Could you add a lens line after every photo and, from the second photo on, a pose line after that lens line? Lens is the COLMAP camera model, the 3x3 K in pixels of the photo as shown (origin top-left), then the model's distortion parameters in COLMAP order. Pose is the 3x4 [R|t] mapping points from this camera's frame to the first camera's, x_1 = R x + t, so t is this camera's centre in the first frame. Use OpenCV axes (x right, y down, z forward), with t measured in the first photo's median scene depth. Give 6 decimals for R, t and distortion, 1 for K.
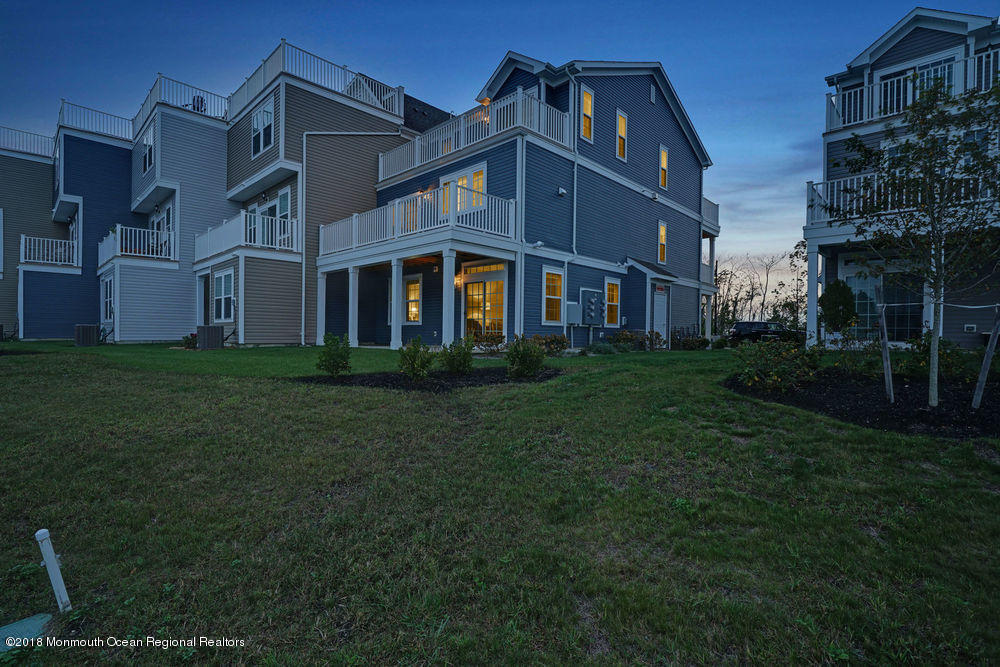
lens RADIAL K [[473.9, 0, 500.0], [0, 473.9, 333.5], [0, 0, 1]] dist [-0.009255, 0.000727]
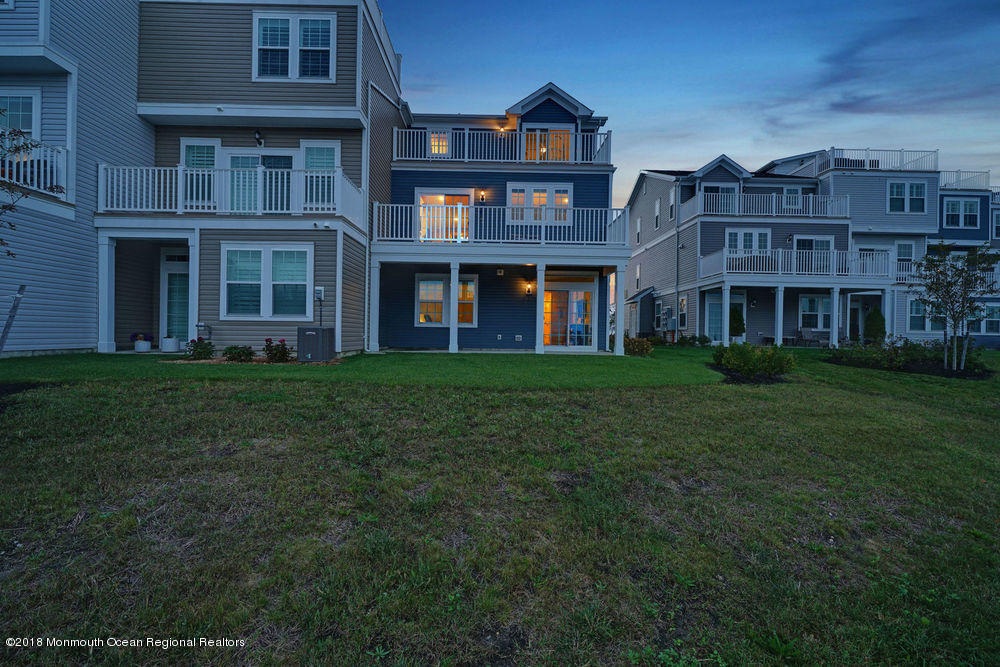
lens RADIAL K [[453.6, 0, 500.0], [0, 453.6, 333.5], [0, 0, 1]] dist [-0.003759, -0.000085]
pose [[0.709145, 0.001794, 0.705061, -0.776865], [-0.005764, 0.999978, 0.003253, -0.009483], [-0.705040, -0.006371, 0.709139, 0.306747]]
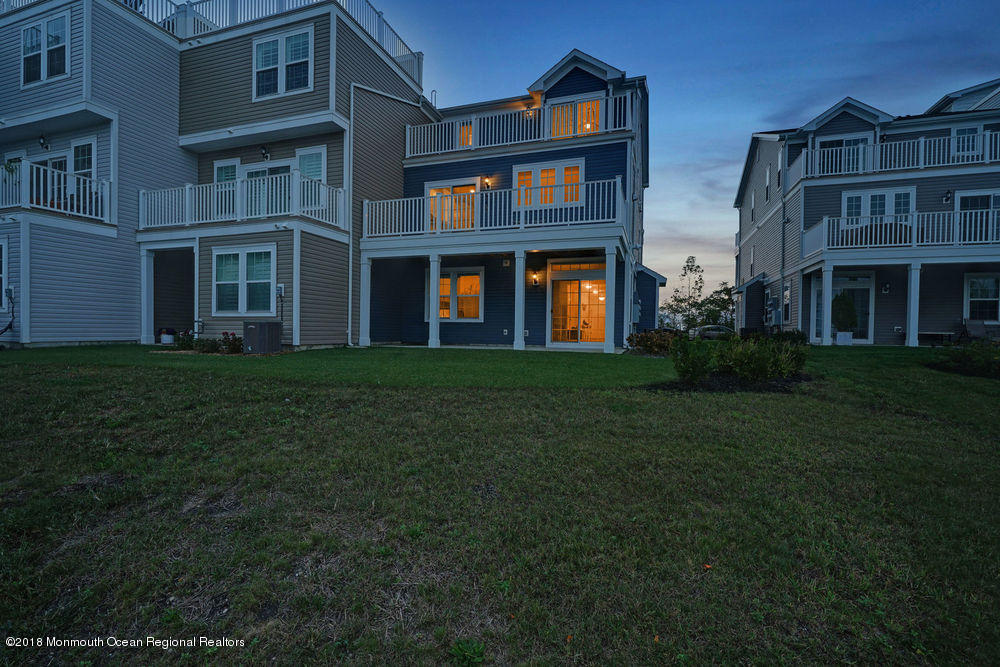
lens RADIAL K [[453.6, 0, 500.0], [0, 453.6, 333.5], [0, 0, 1]] dist [-0.003759, -0.000085]
pose [[0.904727, -0.001282, 0.425990, -0.507024], [-0.003015, 0.999951, 0.009412, -0.004780], [-0.425981, -0.009800, 0.904679, 0.184509]]
